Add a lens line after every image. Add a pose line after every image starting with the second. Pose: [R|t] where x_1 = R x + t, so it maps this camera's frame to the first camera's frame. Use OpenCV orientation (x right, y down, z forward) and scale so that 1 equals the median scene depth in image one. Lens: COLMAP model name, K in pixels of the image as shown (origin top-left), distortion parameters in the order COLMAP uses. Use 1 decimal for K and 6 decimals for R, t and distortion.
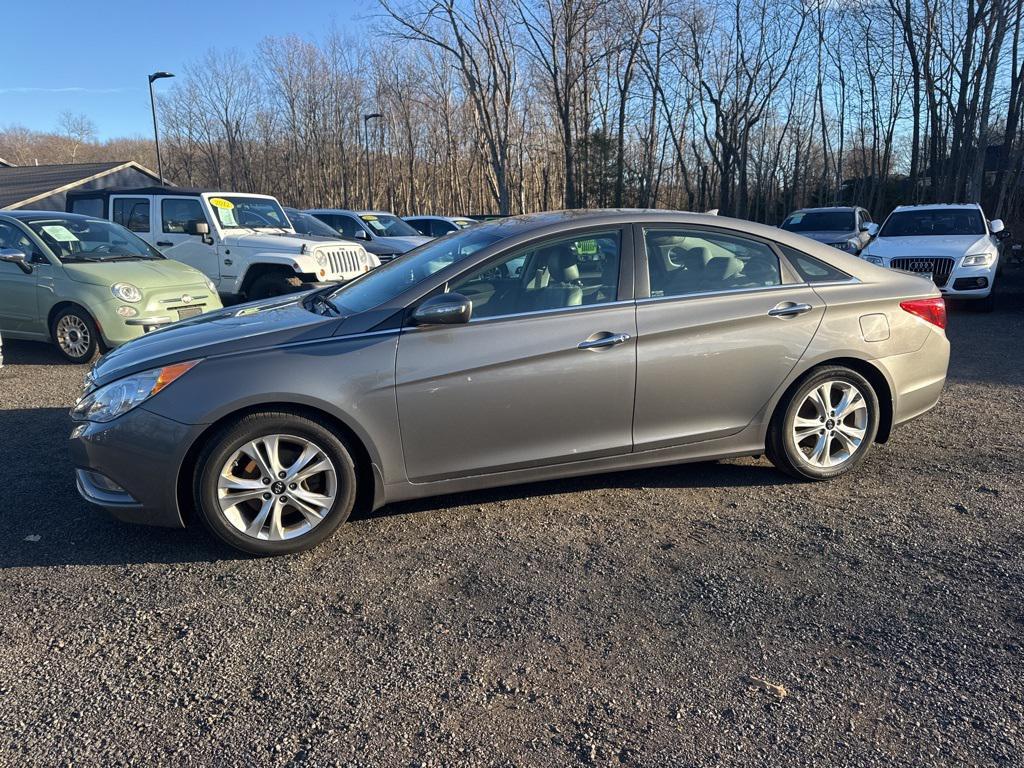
lens RADIAL K [[733.8, 0, 530.3], [0, 733.8, 427.7], [0, 0, 1]] dist [0.050250, -0.057982]
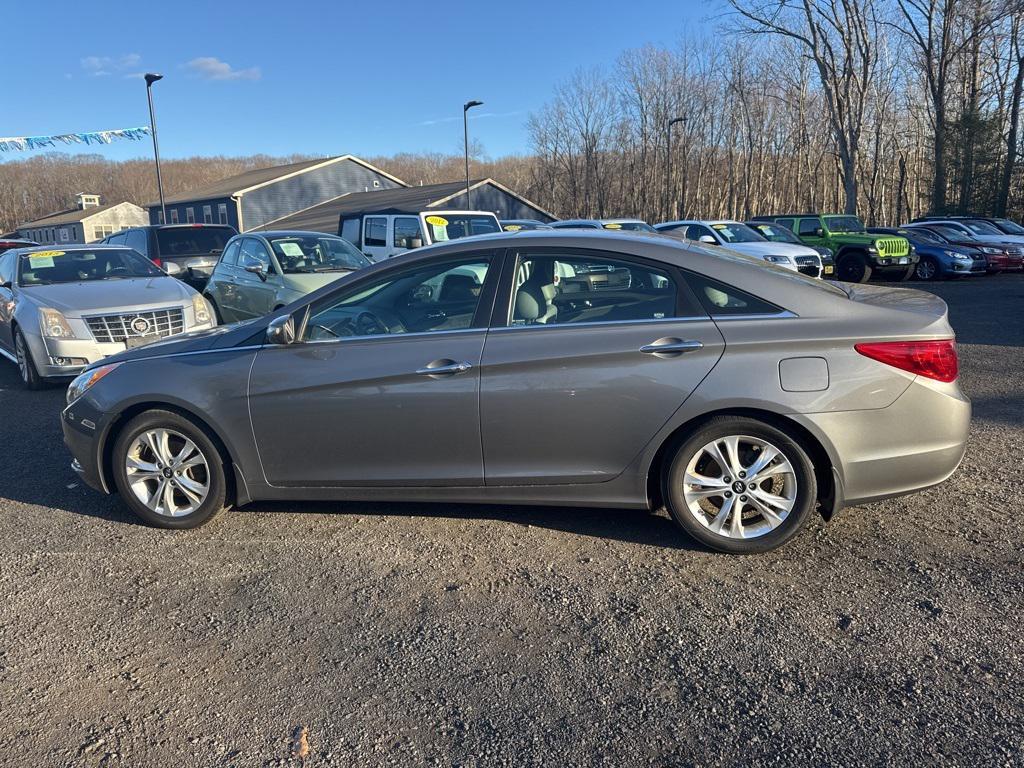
lens RADIAL K [[733.8, 0, 513.7], [0, 733.8, 428.7], [0, 0, 1]] dist [0.050250, -0.057982]
pose [[0.878223, 0.106099, -0.466334, 0.555476], [-0.106154, 0.994003, 0.026238, -0.063418], [0.466322, 0.026460, 0.884219, 0.152281]]
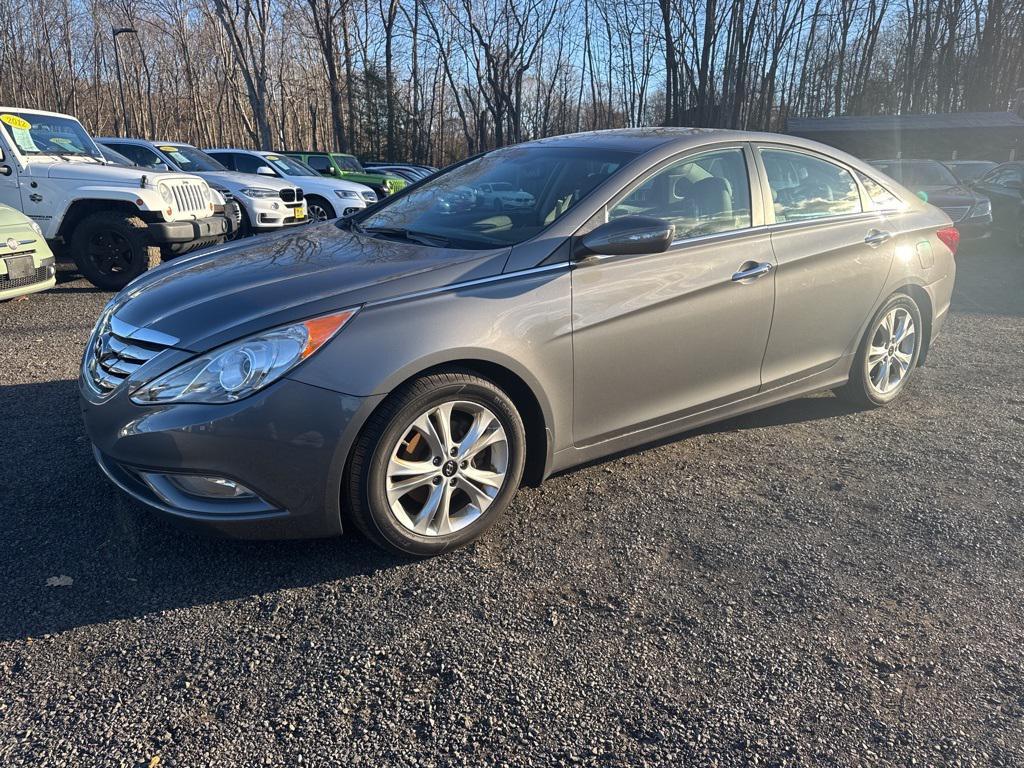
lens RADIAL K [[733.8, 0, 532.3], [0, 733.8, 407.3], [0, 0, 1]] dist [0.050250, -0.057982]
pose [[0.945524, -0.082492, 0.314928, -0.394136], [0.069721, 0.996230, 0.051625, -0.014253], [-0.318000, -0.026856, 0.947710, 0.182513]]
